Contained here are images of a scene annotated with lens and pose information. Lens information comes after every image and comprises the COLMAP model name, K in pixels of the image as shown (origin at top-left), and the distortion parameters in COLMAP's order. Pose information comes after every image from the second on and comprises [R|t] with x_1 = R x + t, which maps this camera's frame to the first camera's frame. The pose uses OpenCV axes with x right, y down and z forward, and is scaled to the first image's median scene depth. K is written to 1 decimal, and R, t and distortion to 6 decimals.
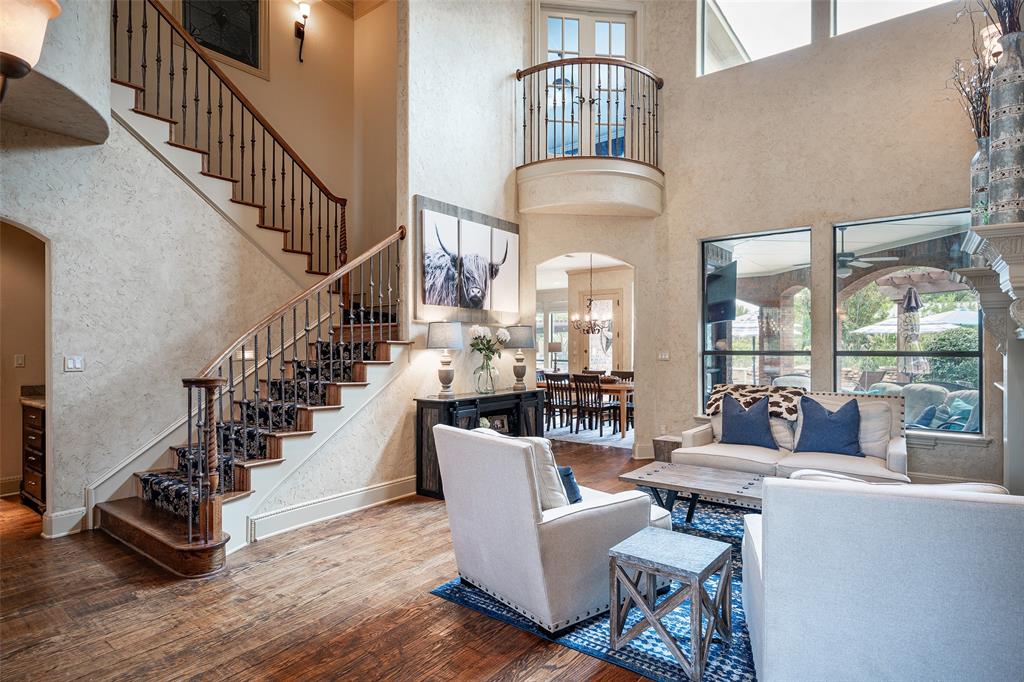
lens RADIAL K [[544.7, 0, 512.5], [0, 544.7, 346.6], [0, 0, 1]] dist [-0.004573, 0.001408]
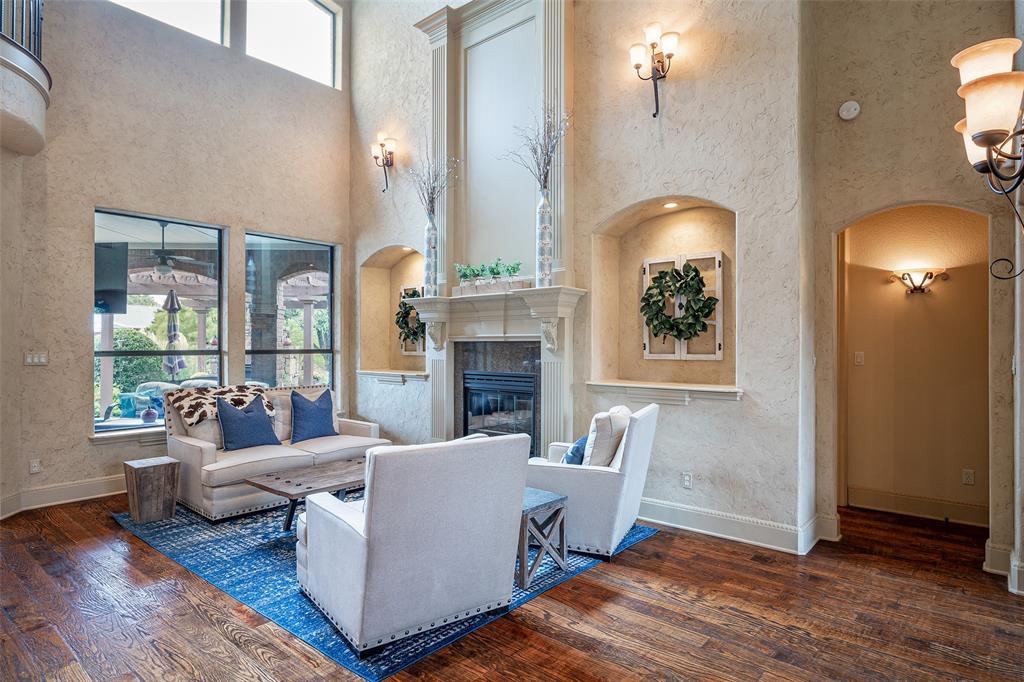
lens RADIAL K [[580.3, 0, 503.1], [0, 580.3, 343.1], [0, 0, 1]] dist [-0.003799, -0.002594]
pose [[0.059414, 0.006259, 0.998214, -0.495550], [-0.000271, 0.999980, -0.006254, 0.001376], [-0.998233, 0.000101, 0.059415, 0.422176]]
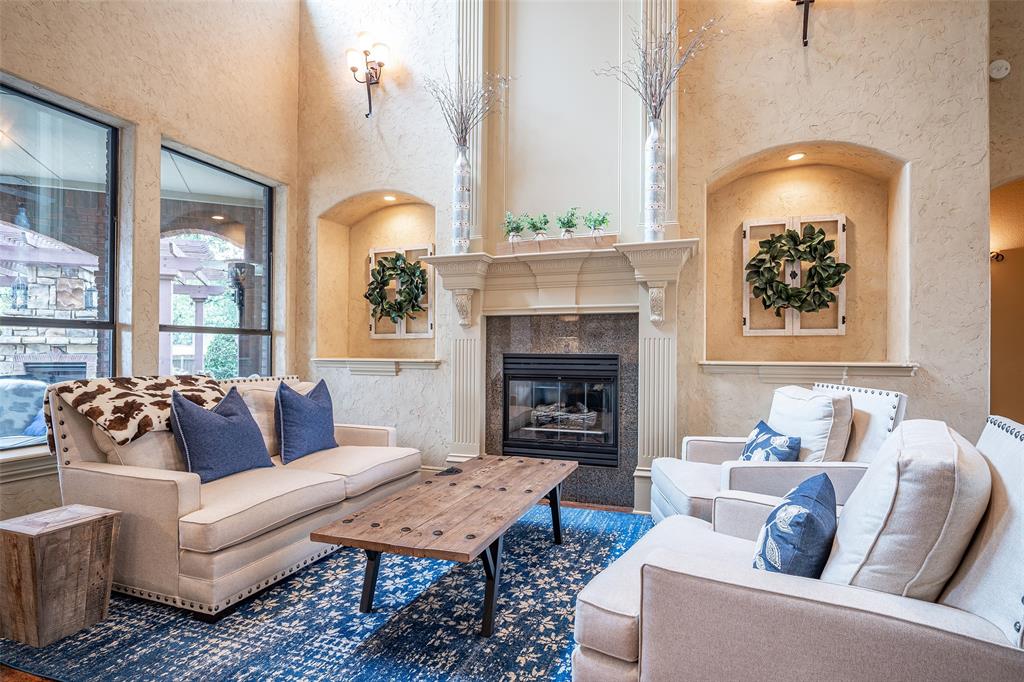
lens RADIAL K [[544.7, 0, 517.2], [0, 544.7, 348.1], [0, 0, 1]] dist [-0.004573, 0.001408]
pose [[-0.313187, 0.008818, 0.949651, -0.189205], [-0.001833, 0.999949, -0.009890, 0.043962], [-0.949690, -0.004838, -0.313155, 0.769158]]
